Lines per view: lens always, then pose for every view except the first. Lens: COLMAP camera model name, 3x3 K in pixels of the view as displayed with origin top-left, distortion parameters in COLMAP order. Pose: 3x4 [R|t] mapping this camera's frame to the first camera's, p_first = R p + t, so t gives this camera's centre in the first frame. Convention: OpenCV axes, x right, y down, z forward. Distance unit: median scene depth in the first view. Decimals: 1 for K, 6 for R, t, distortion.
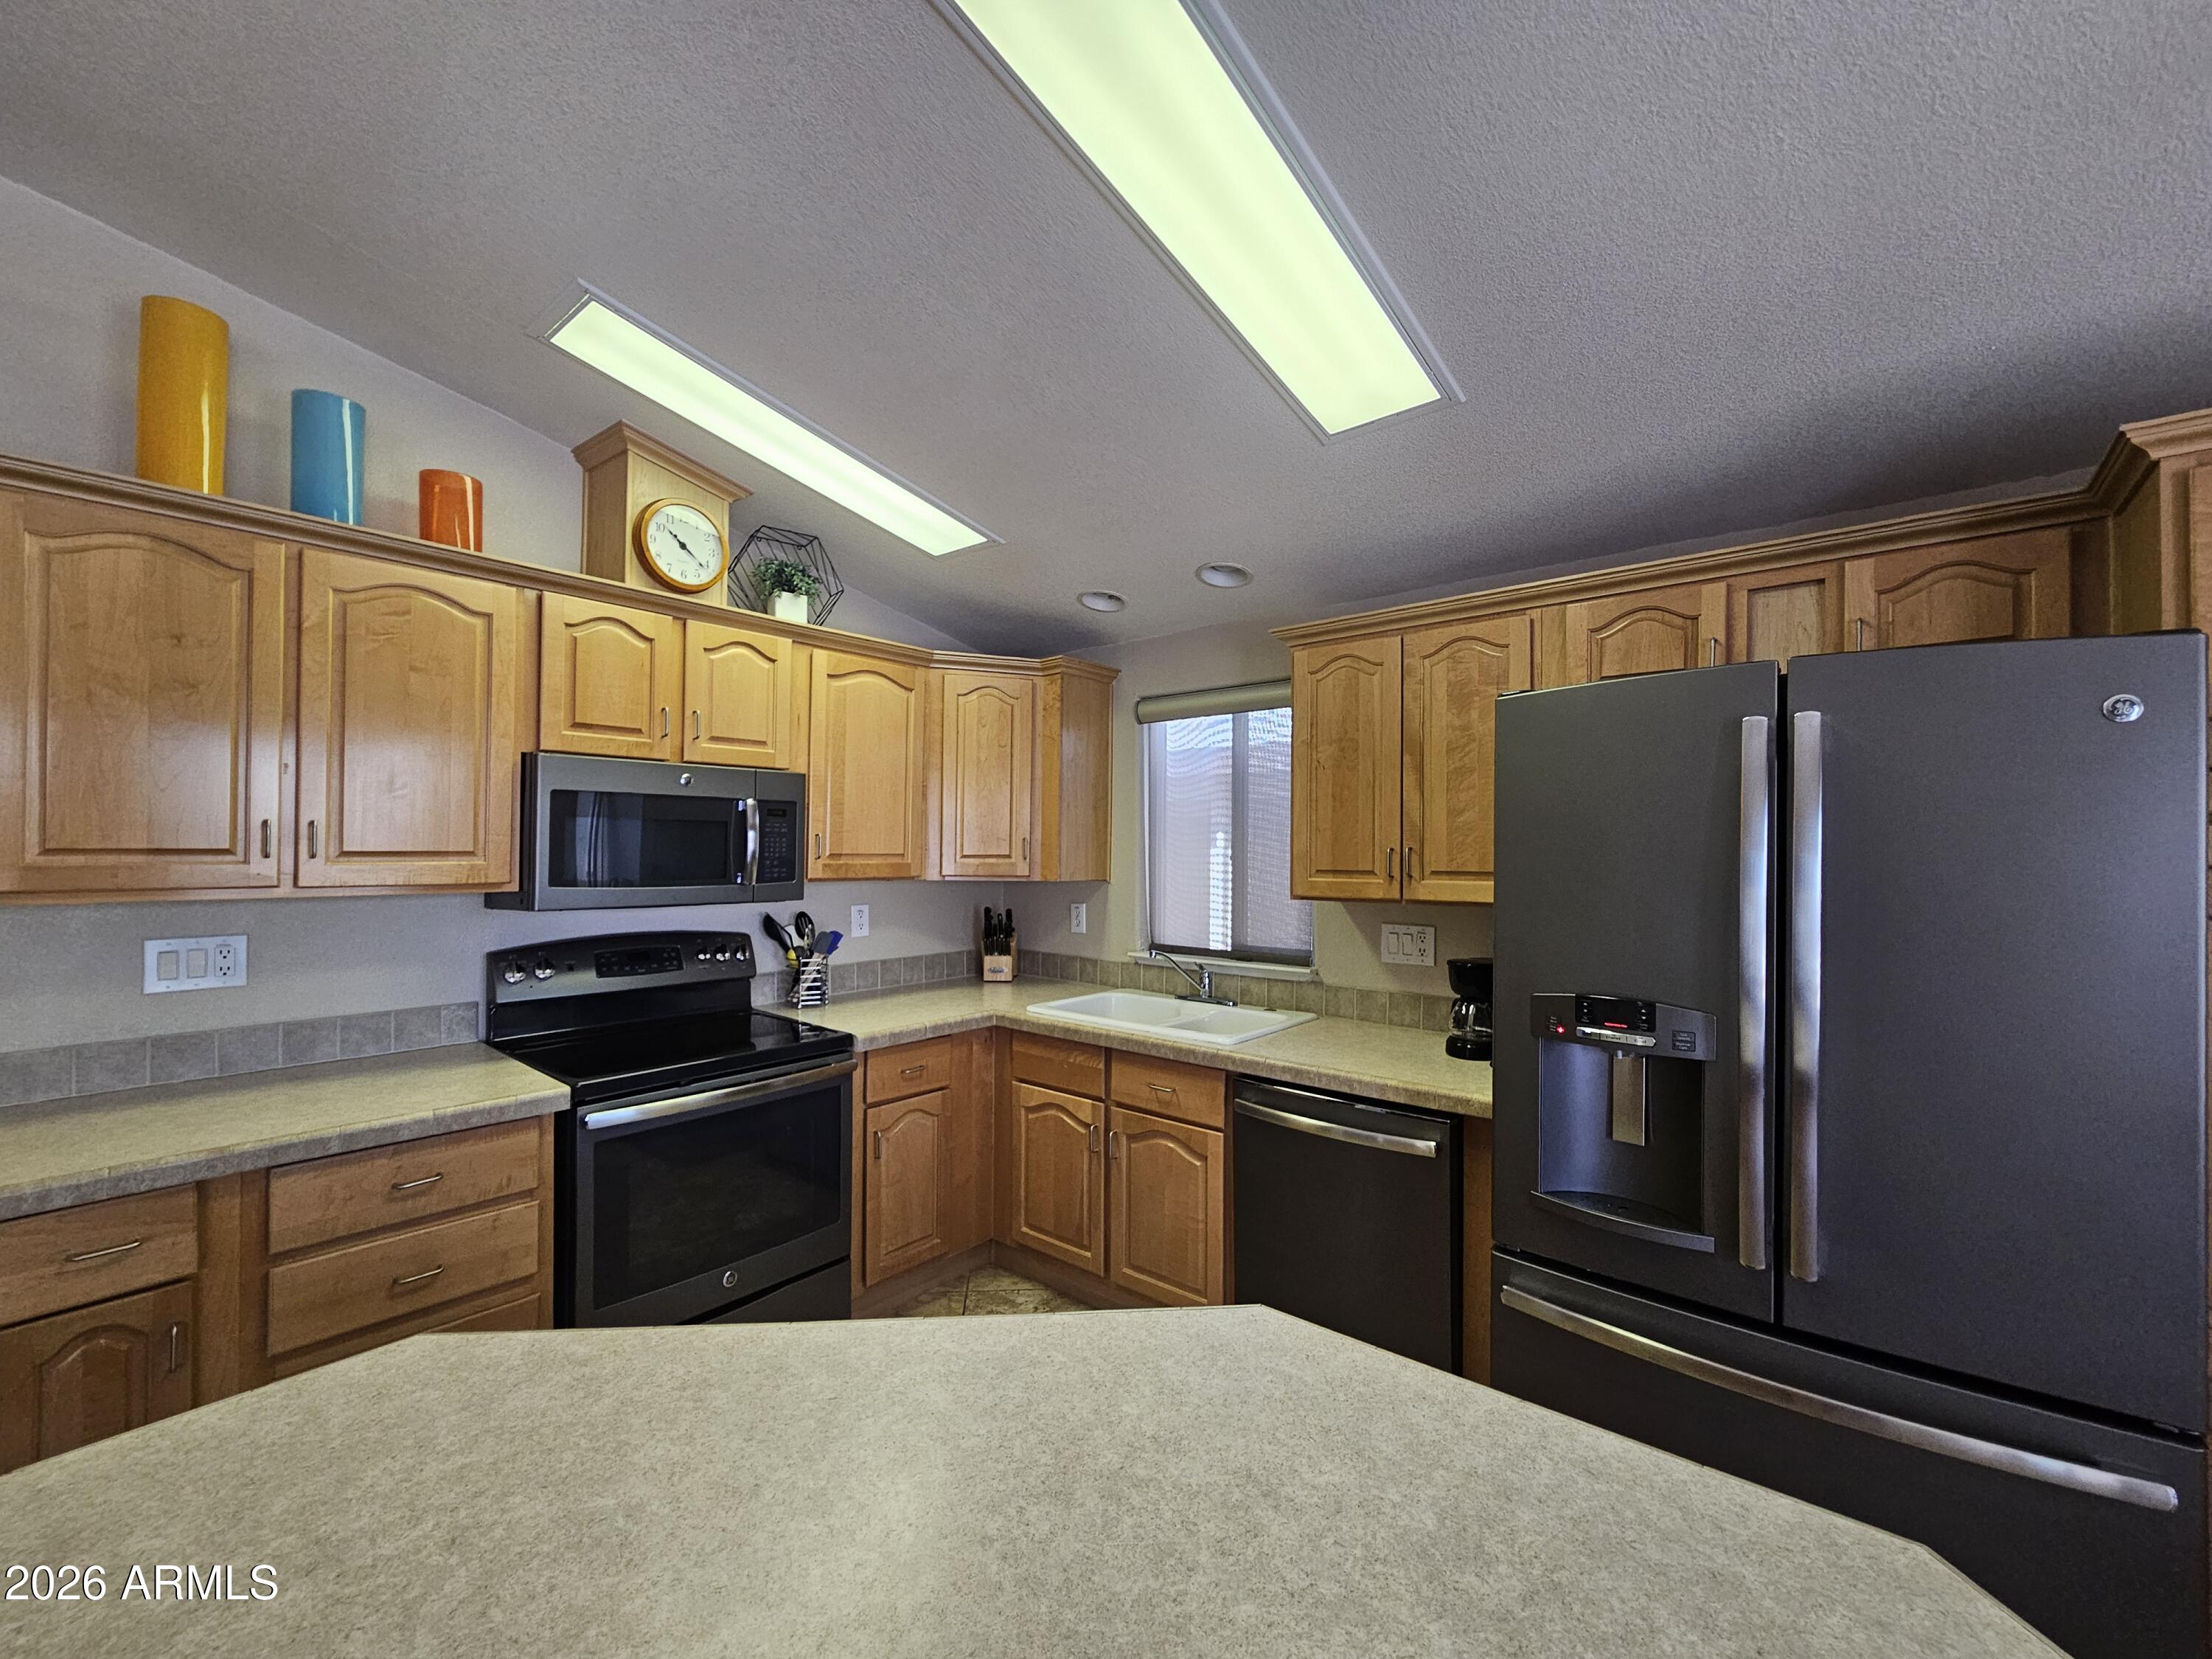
lens RADIAL K [[908.3, 0, 1109.3], [0, 908.3, 839.7], [0, 0, 1]] dist [-0.000756, -0.000202]
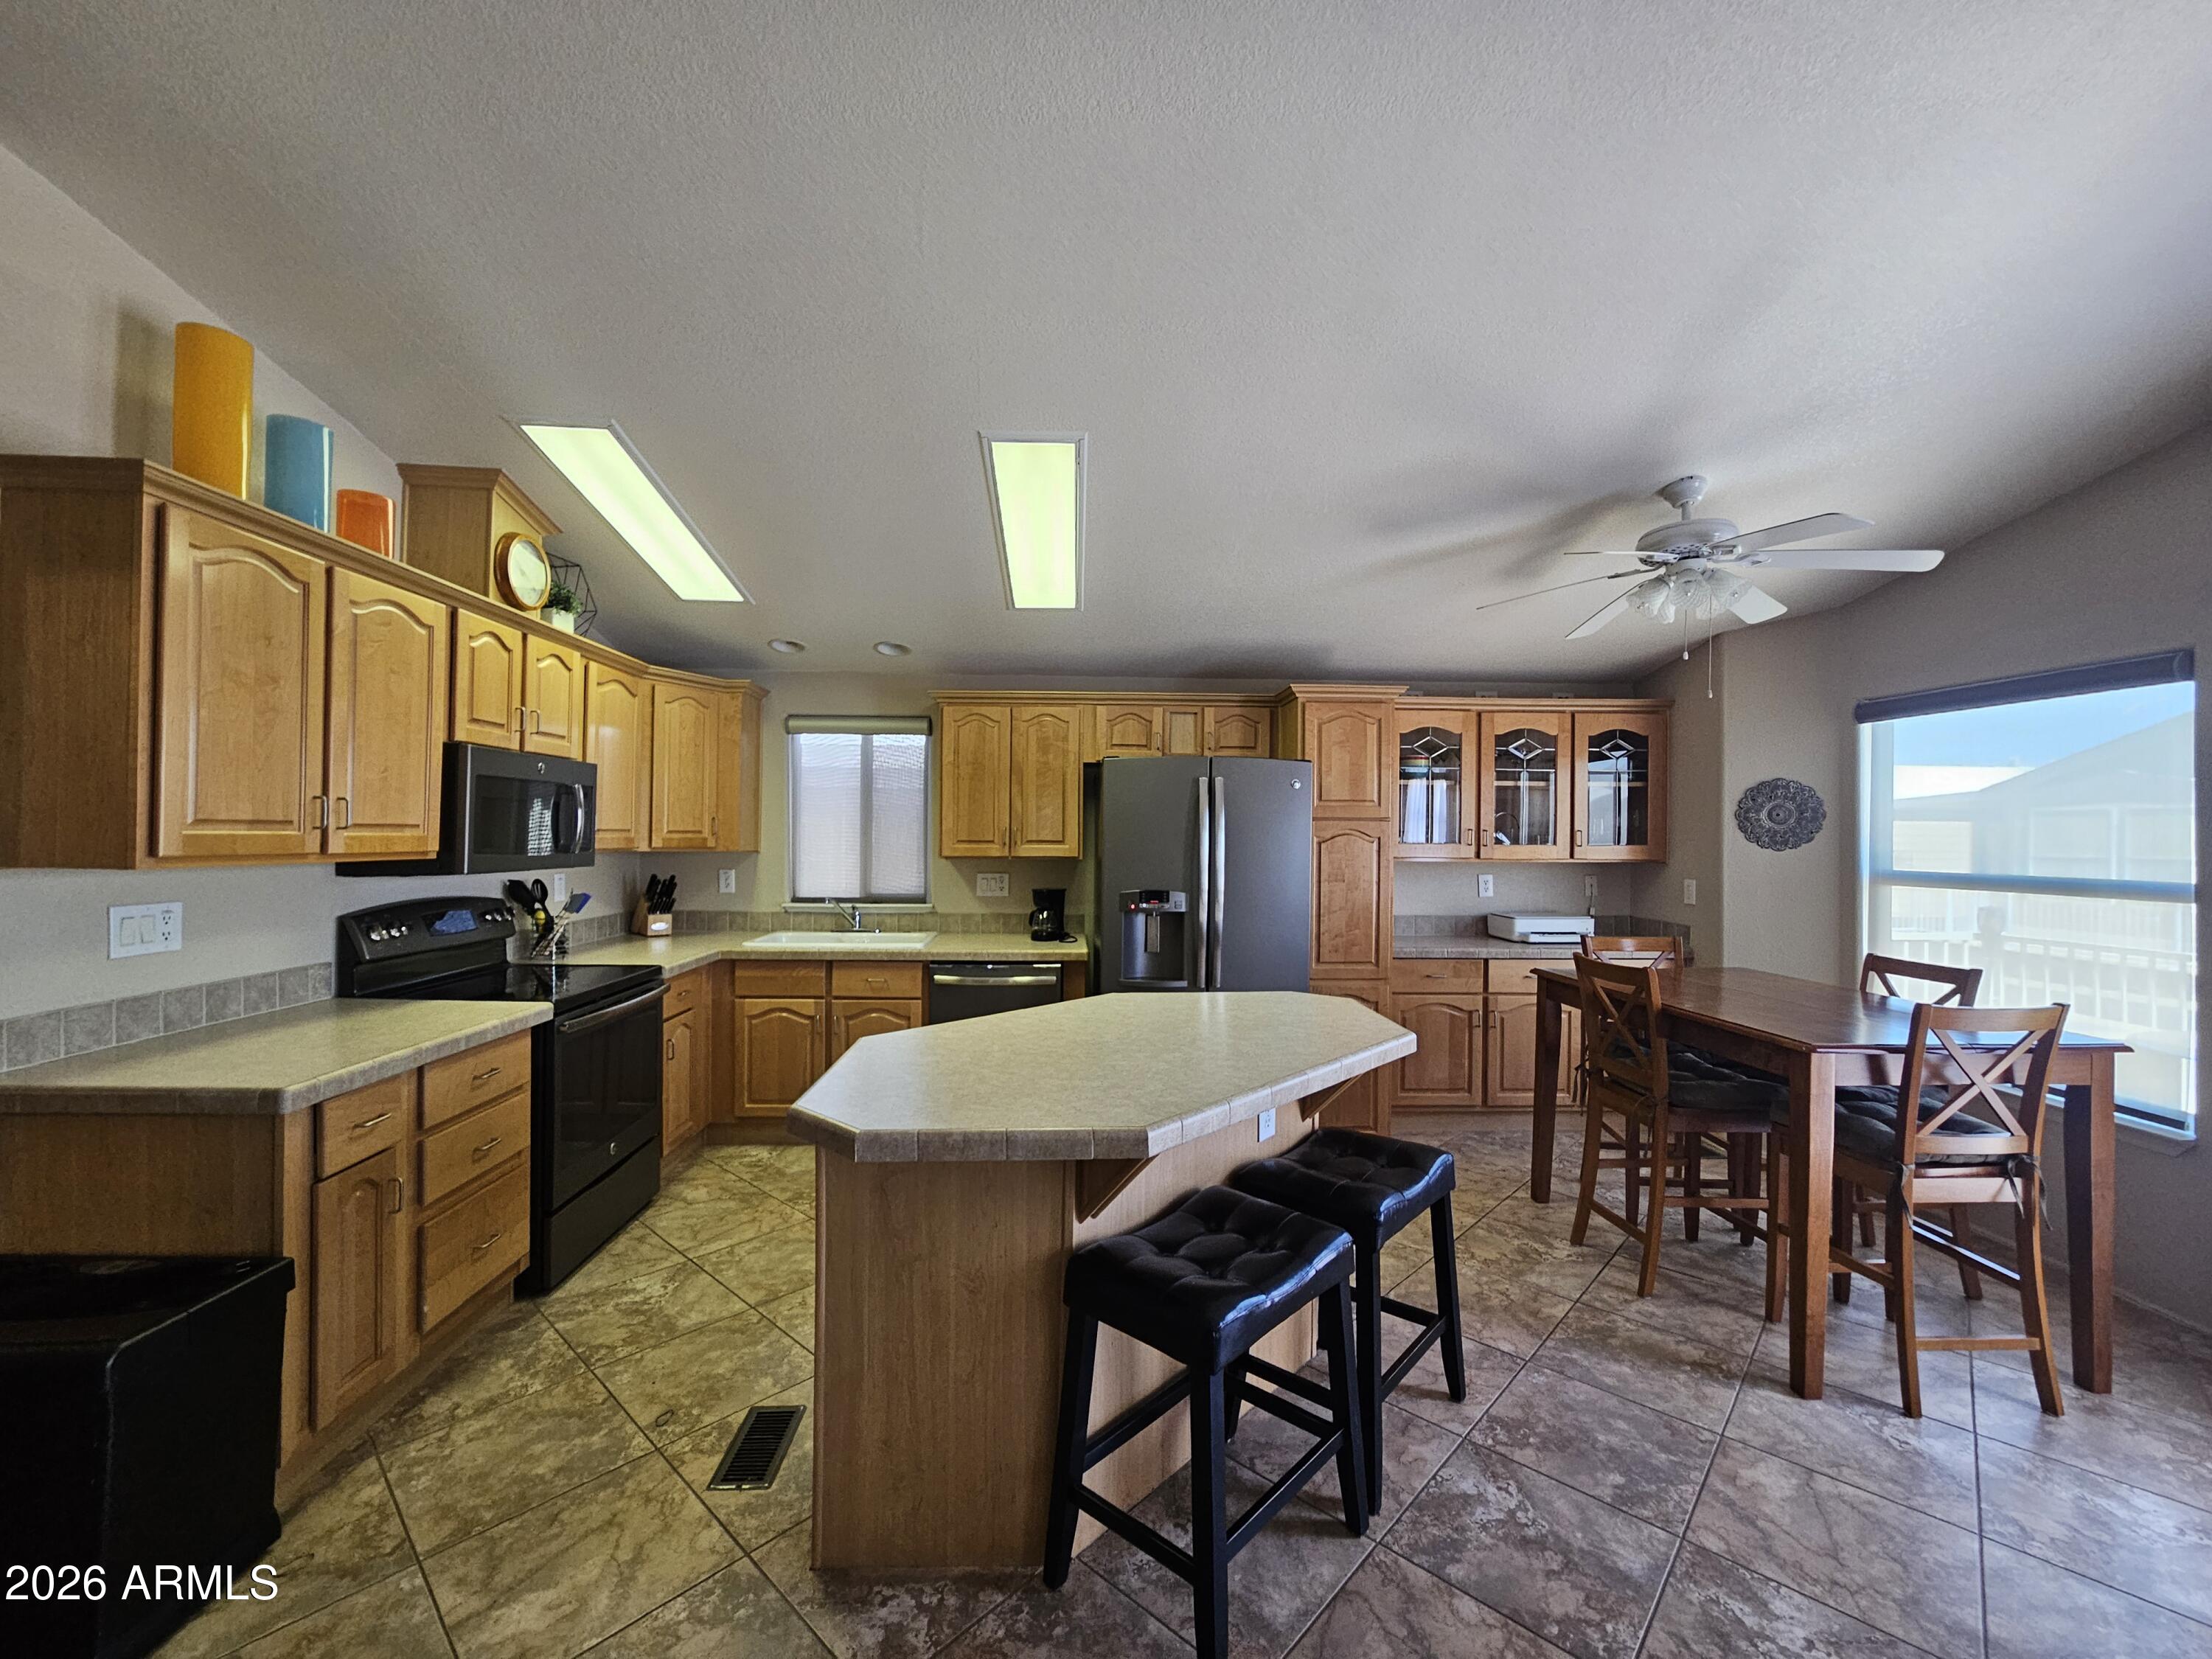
lens RADIAL K [[902.7, 0, 1107.5], [0, 902.7, 843.3], [0, 0, 1]] dist [-0.000379, -0.000029]
pose [[0.734844, -0.004793, 0.678219, -0.718147], [-0.011574, 0.999741, 0.019605, 0.003308], [-0.678137, -0.022256, 0.734598, -0.416228]]
